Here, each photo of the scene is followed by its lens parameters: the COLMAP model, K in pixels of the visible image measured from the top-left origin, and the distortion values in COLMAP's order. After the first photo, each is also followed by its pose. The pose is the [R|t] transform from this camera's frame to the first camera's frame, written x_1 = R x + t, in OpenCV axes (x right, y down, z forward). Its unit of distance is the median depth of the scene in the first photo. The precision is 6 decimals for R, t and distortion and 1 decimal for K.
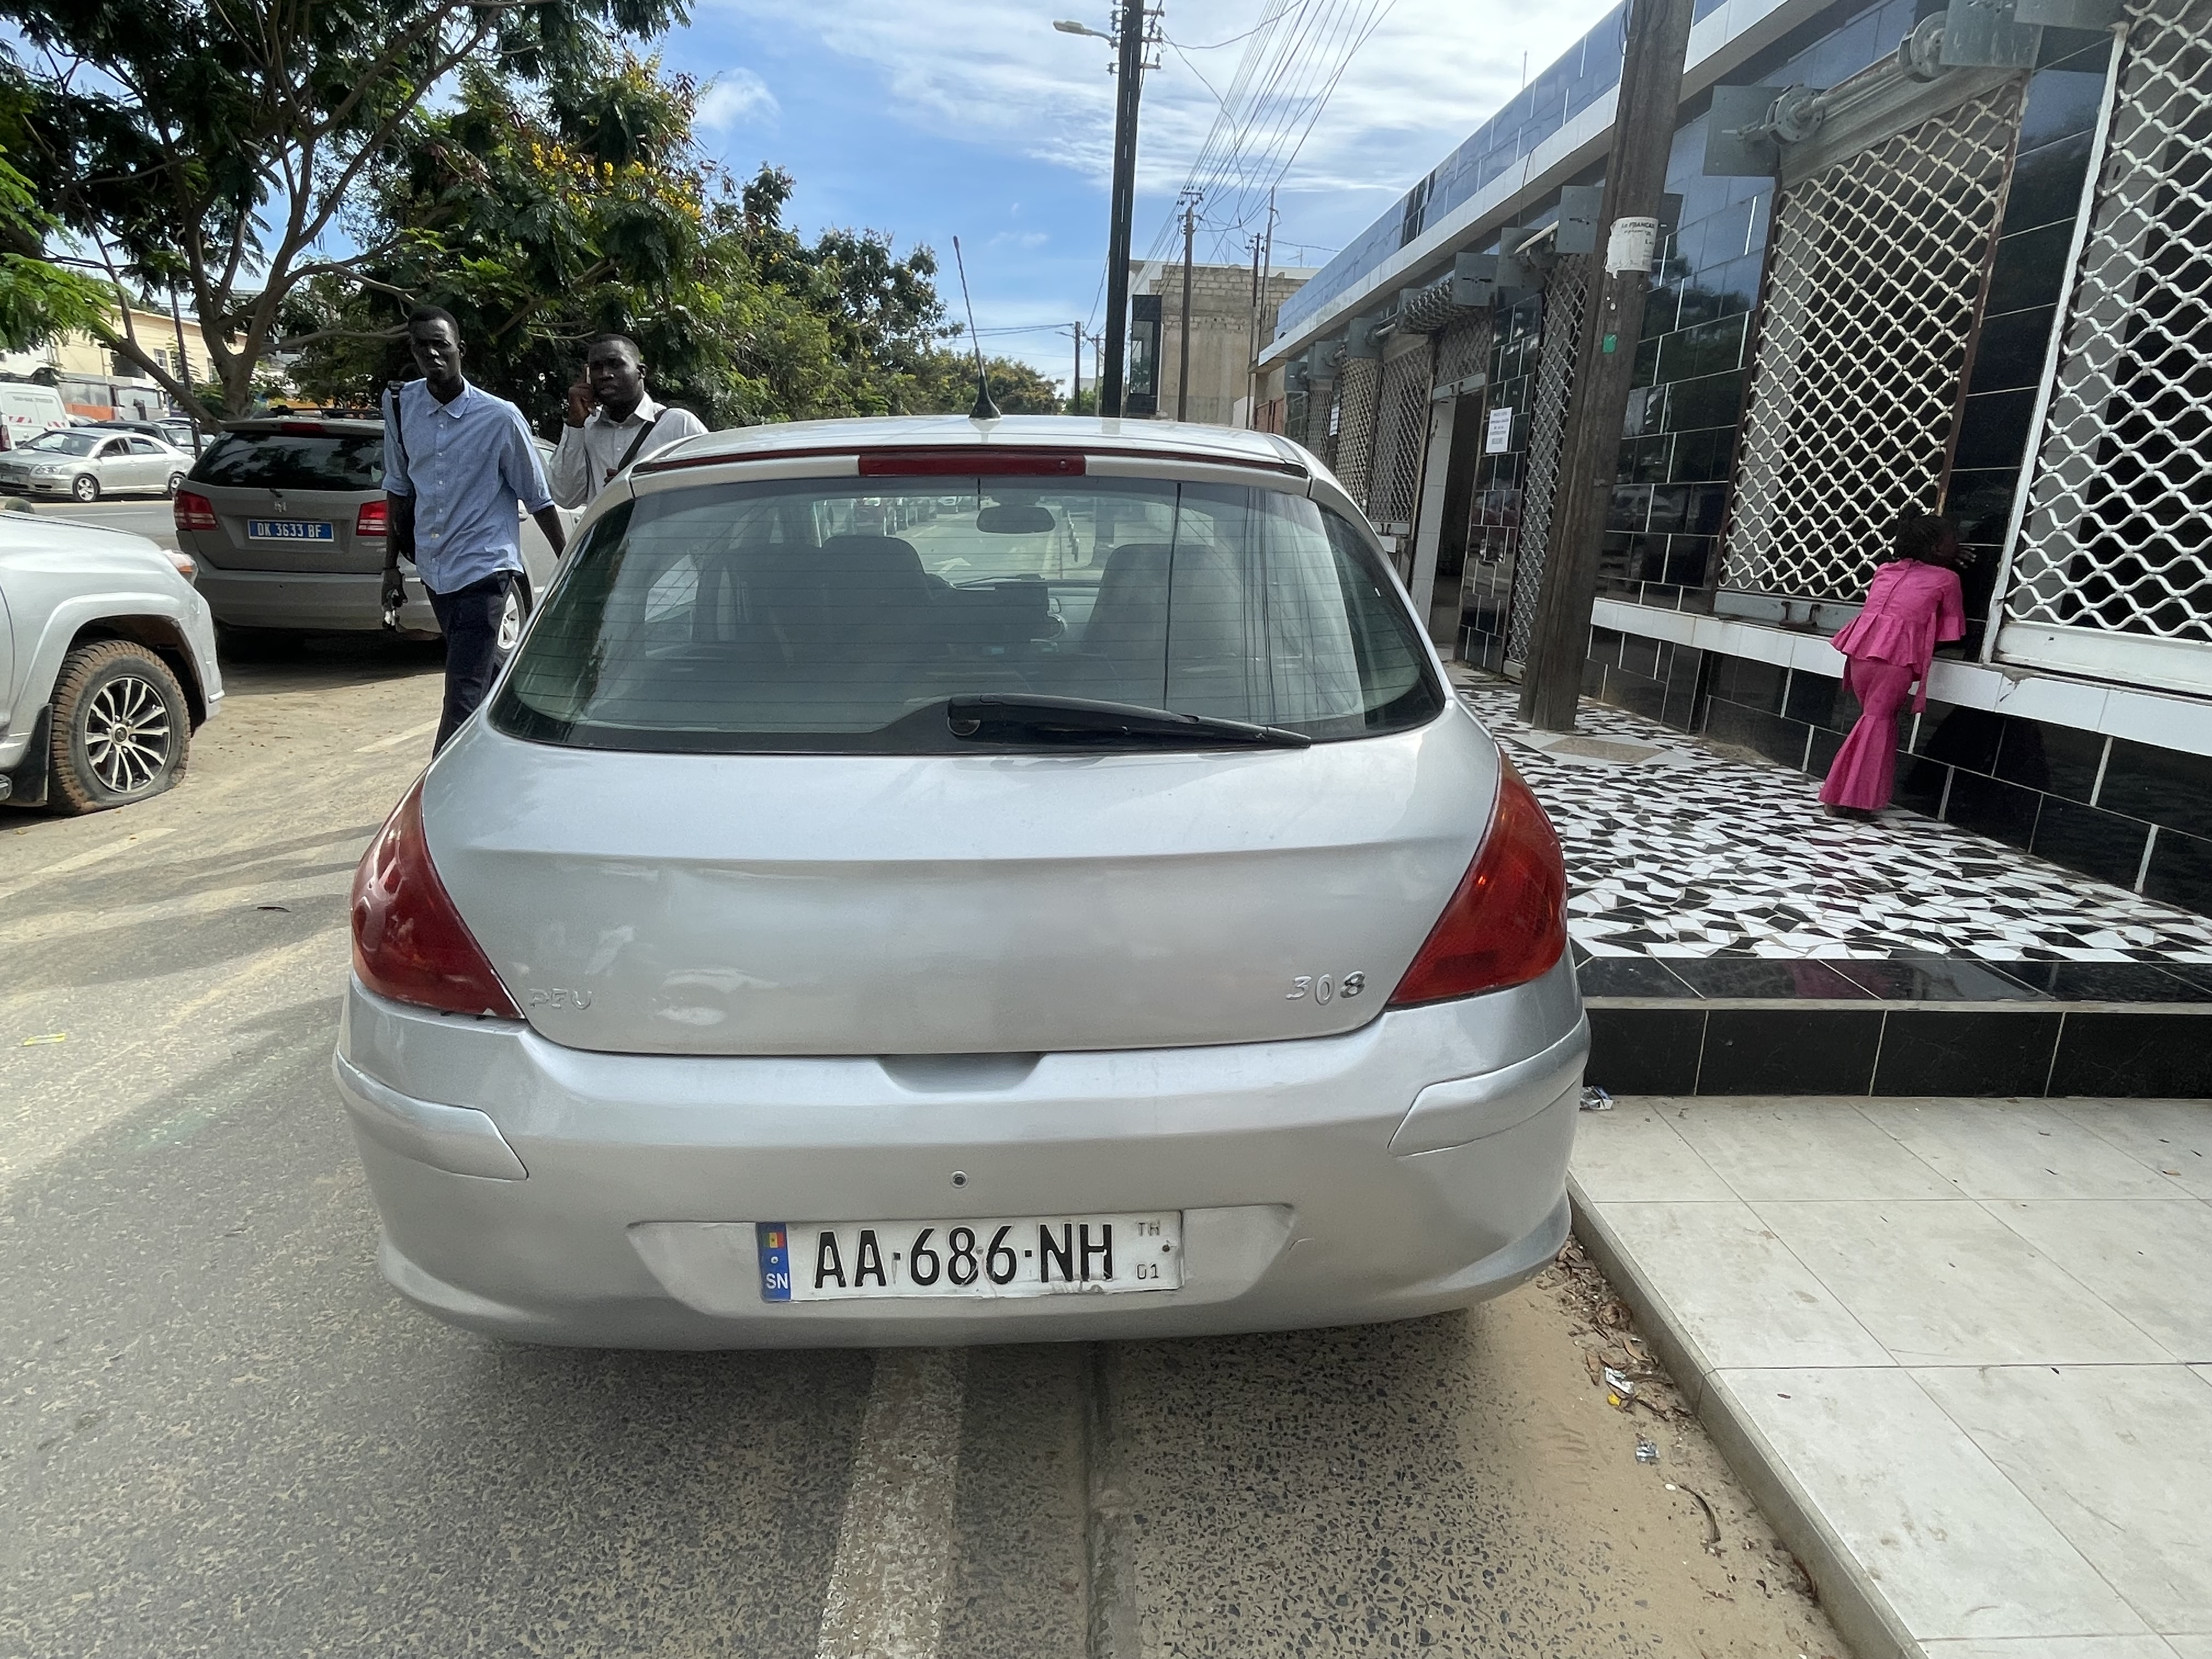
lens RADIAL K [[1238.7, 0, 1106.0], [0, 1238.7, 829.5], [0, 0, 1]] dist [0.000028, 0.000335]
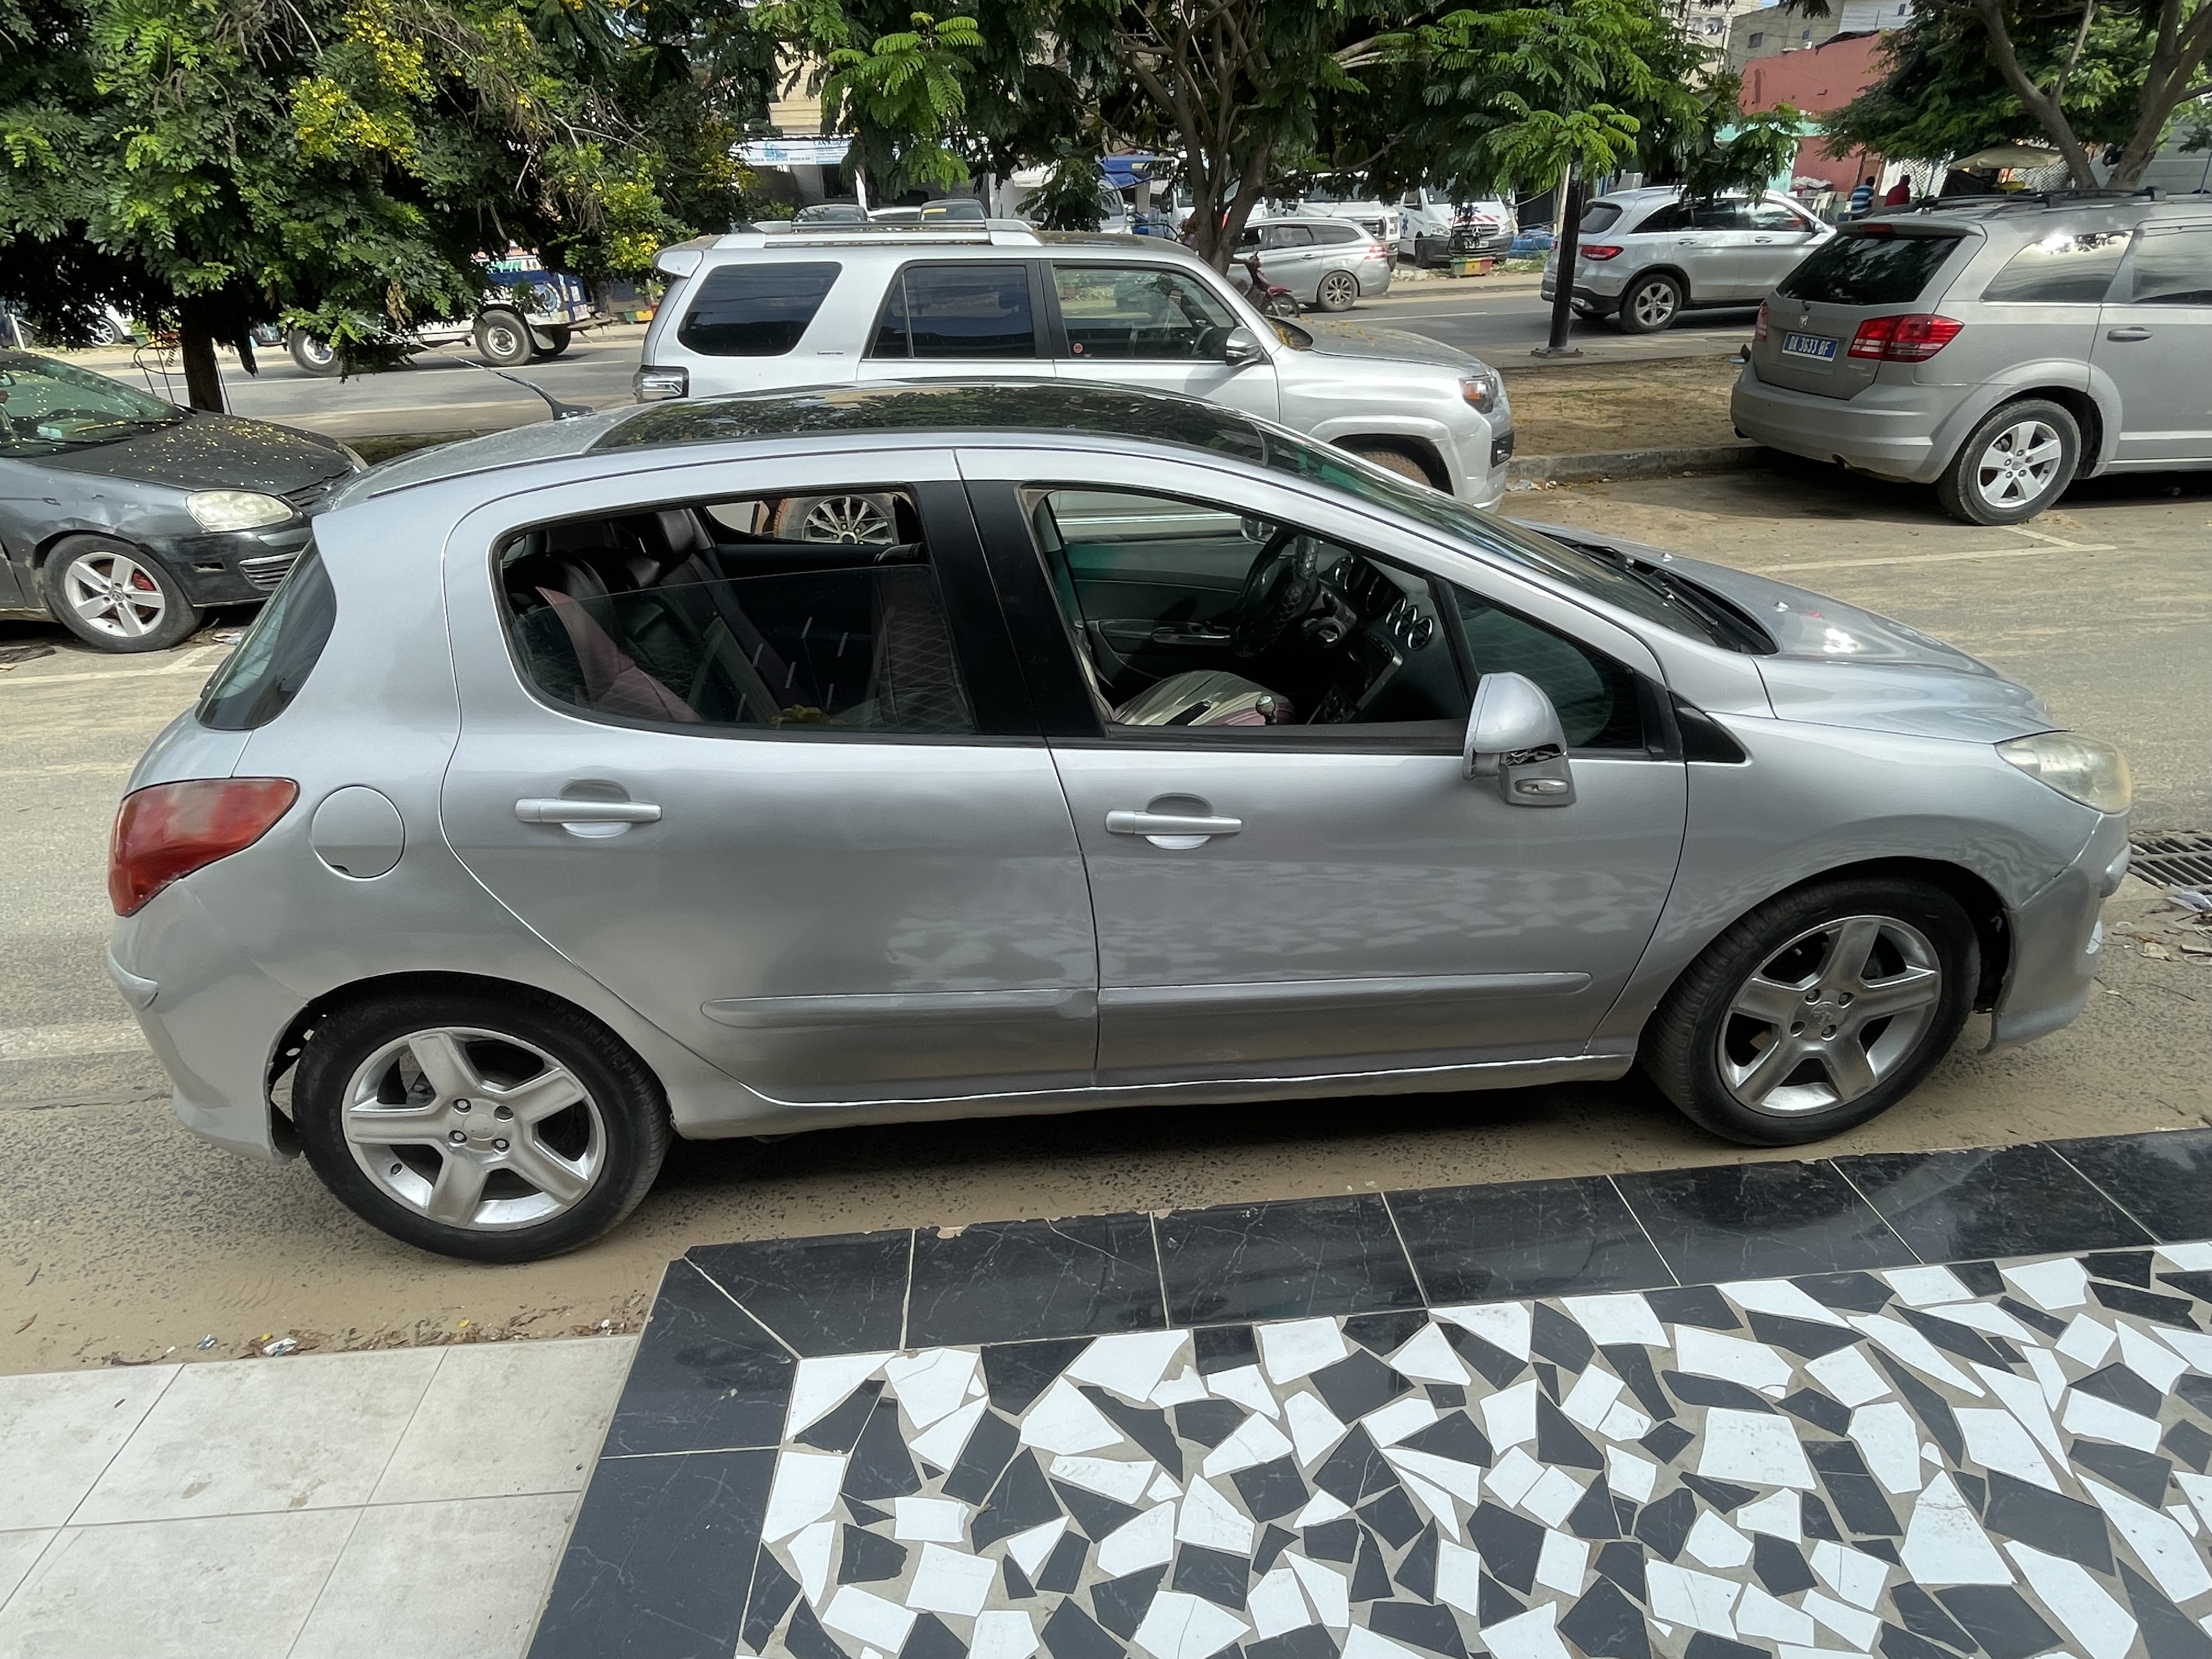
lens RADIAL K [[1152.7, 0, 1106.0], [0, 1152.7, 829.5], [0, 0, 1]] dist [0.001448, 0.000453]
pose [[0.023812, 0.435925, -0.899668, 0.736275], [-0.219033, 0.880333, 0.420760, -0.376457], [0.975427, 0.187038, 0.116445, 0.944548]]
